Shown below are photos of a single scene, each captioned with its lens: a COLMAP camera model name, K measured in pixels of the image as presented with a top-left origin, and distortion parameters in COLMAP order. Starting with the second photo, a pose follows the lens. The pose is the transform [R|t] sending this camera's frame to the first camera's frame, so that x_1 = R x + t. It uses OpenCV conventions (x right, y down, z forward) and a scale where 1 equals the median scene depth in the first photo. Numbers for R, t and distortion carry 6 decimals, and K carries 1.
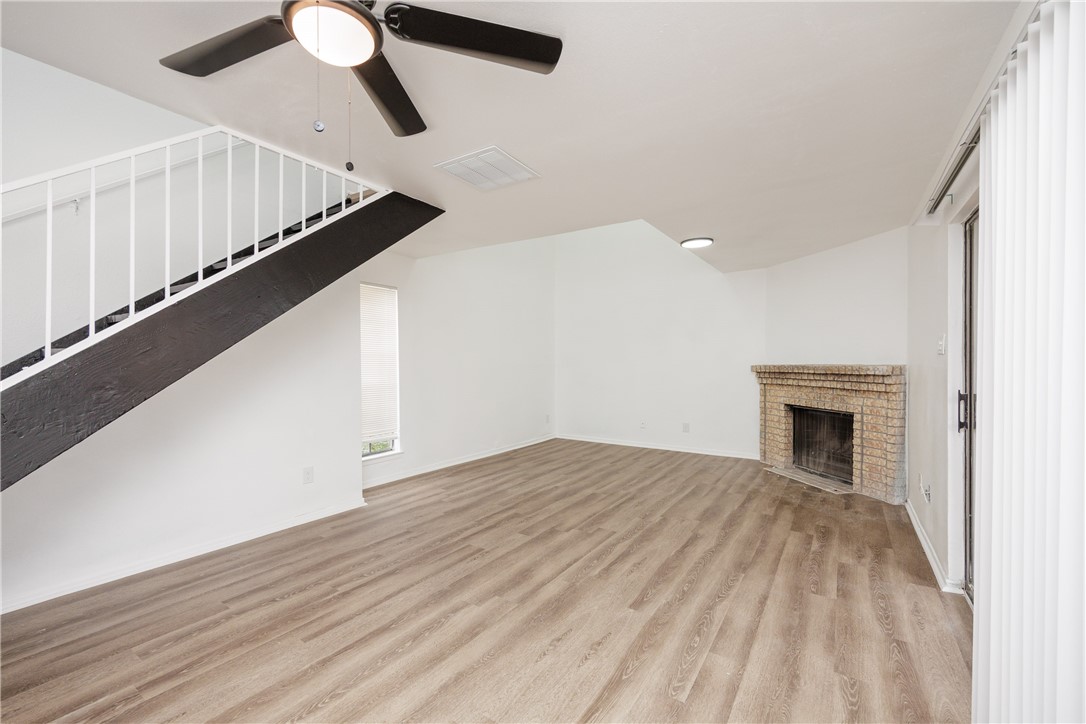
lens RADIAL K [[451.7, 0, 547.6], [0, 451.7, 360.7], [0, 0, 1]] dist [-0.001281, -0.000165]
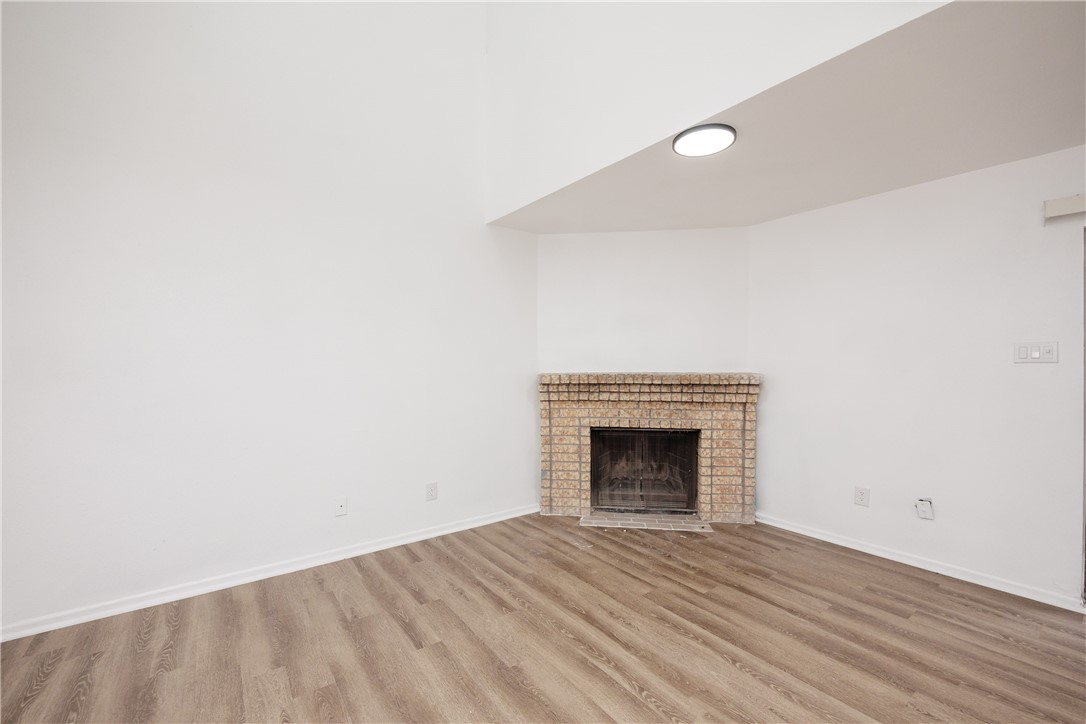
lens RADIAL K [[446.4, 0, 543.9], [0, 446.4, 369.7], [0, 0, 1]] dist [0.002397, 0.000233]
pose [[0.329561, -0.003007, 0.944130, -0.200859], [-0.004735, 0.999977, 0.004837, 0.000660], [-0.944122, -0.006065, 0.329539, 0.942962]]
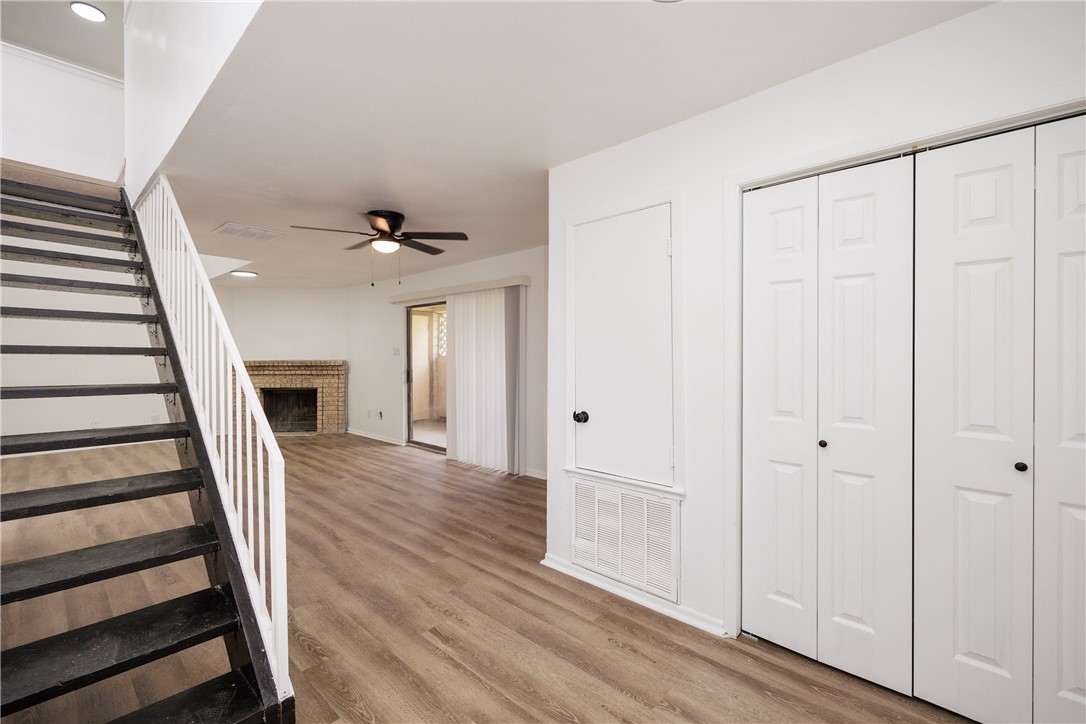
lens RADIAL K [[451.7, 0, 547.6], [0, 451.7, 360.7], [0, 0, 1]] dist [-0.001281, -0.000165]
pose [[0.140251, -0.006669, 0.990093, -0.855427], [-0.000266, 0.999977, 0.006773, -0.000351], [-0.990116, -0.001213, 0.140246, -0.109518]]
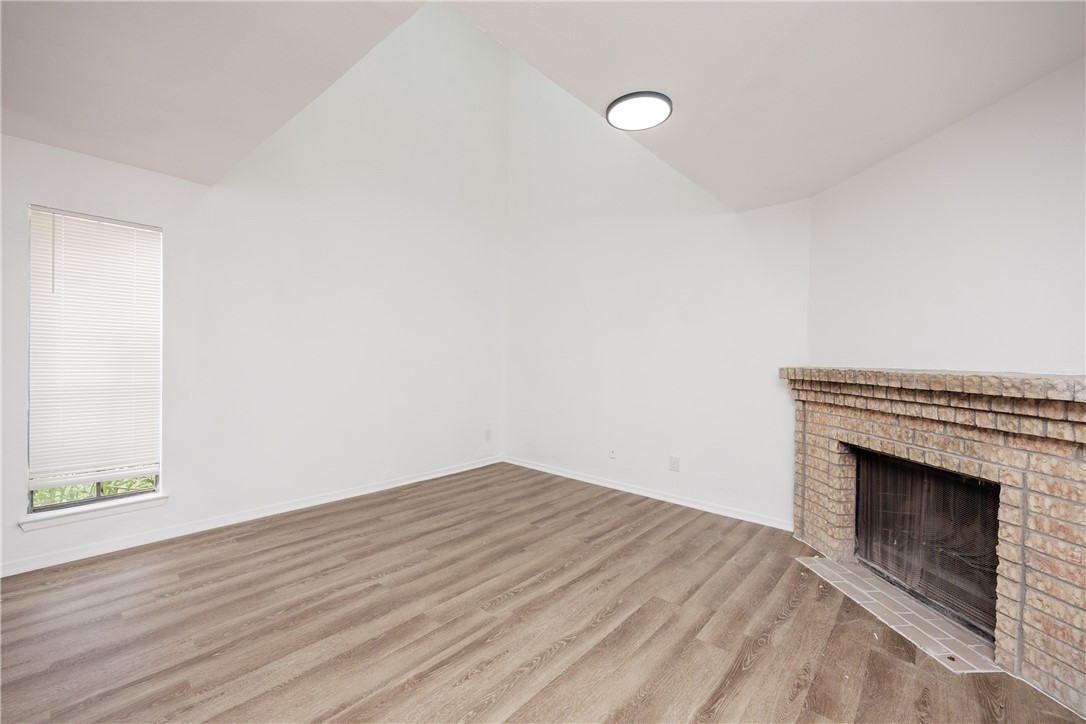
lens RADIAL K [[448.6, 0, 546.7], [0, 448.6, 351.3], [0, 0, 1]] dist [0.001362, -0.000292]
pose [[0.991587, 0.018745, -0.128078, 0.278853], [-0.019724, 0.999785, -0.006378, -0.000998], [0.127931, 0.008851, 0.991744, 0.481061]]
